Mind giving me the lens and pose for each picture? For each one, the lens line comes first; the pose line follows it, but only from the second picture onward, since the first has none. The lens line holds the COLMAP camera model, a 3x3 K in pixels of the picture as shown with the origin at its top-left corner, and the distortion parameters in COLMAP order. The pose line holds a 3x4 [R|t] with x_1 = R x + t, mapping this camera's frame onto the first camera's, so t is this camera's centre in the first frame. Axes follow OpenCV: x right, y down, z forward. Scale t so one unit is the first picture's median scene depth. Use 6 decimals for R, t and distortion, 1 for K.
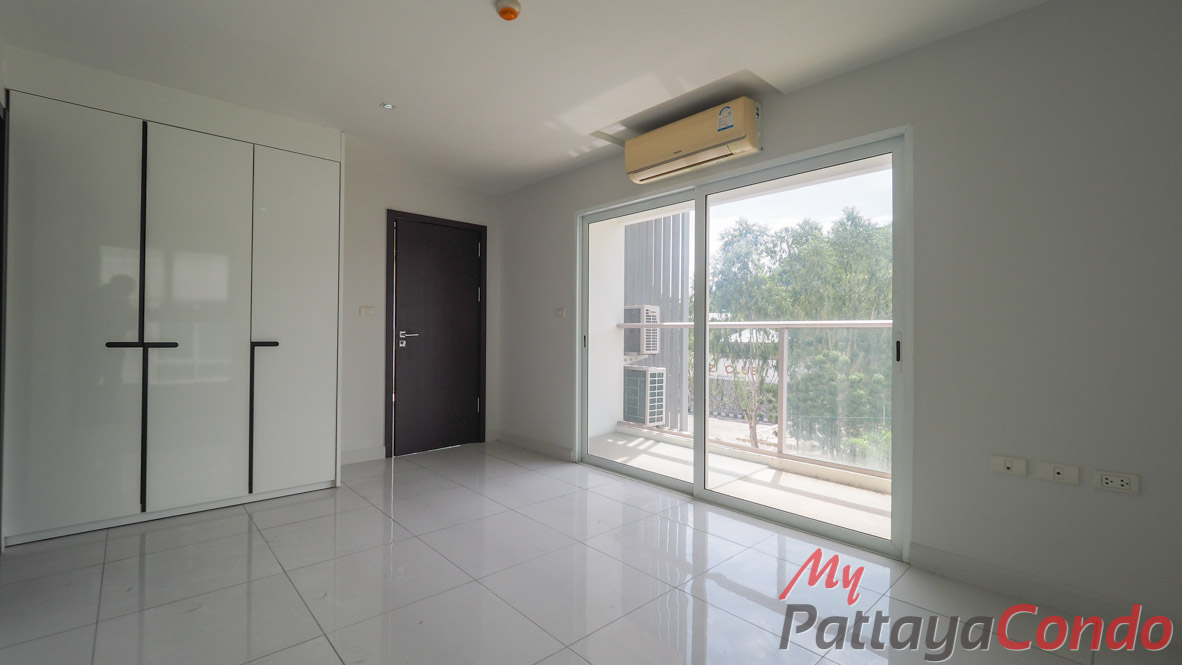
lens RADIAL K [[510.5, 0, 588.2], [0, 510.5, 326.9], [0, 0, 1]] dist [0.002857, -0.000185]
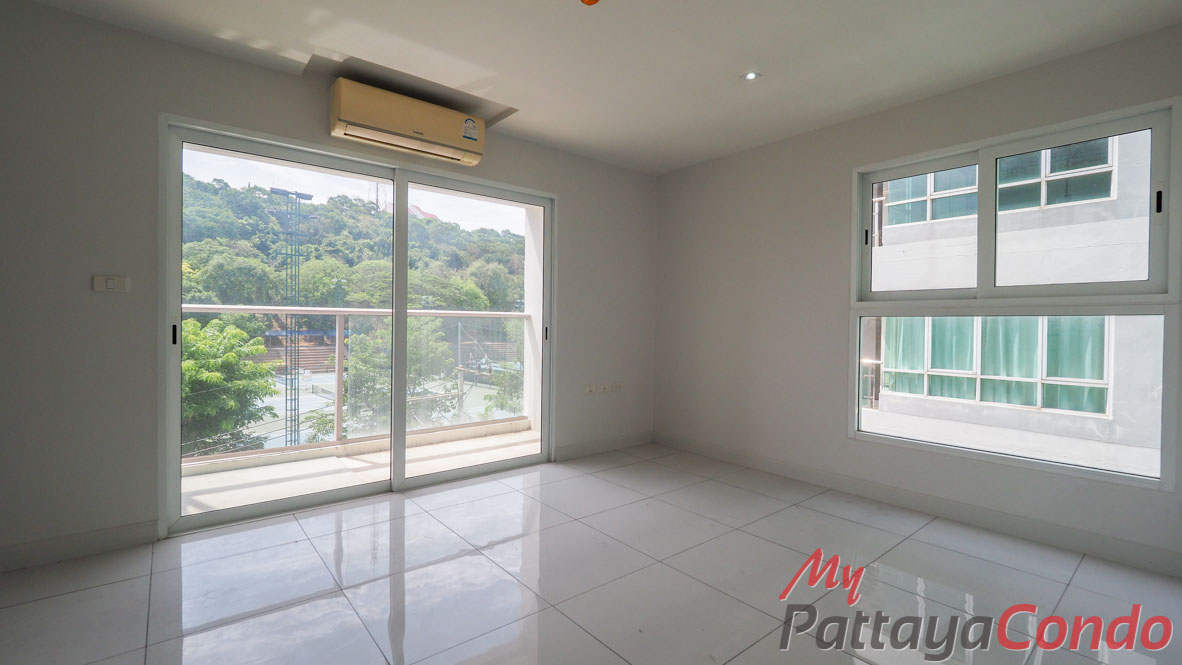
lens RADIAL K [[510.5, 0, 591.7], [0, 510.5, 324.8], [0, 0, 1]] dist [0.002857, -0.000185]
pose [[0.037612, -0.008729, 0.999254, -0.744832], [-0.019907, 0.999757, 0.009483, 0.002072], [-0.999094, -0.020249, 0.037429, 0.606295]]
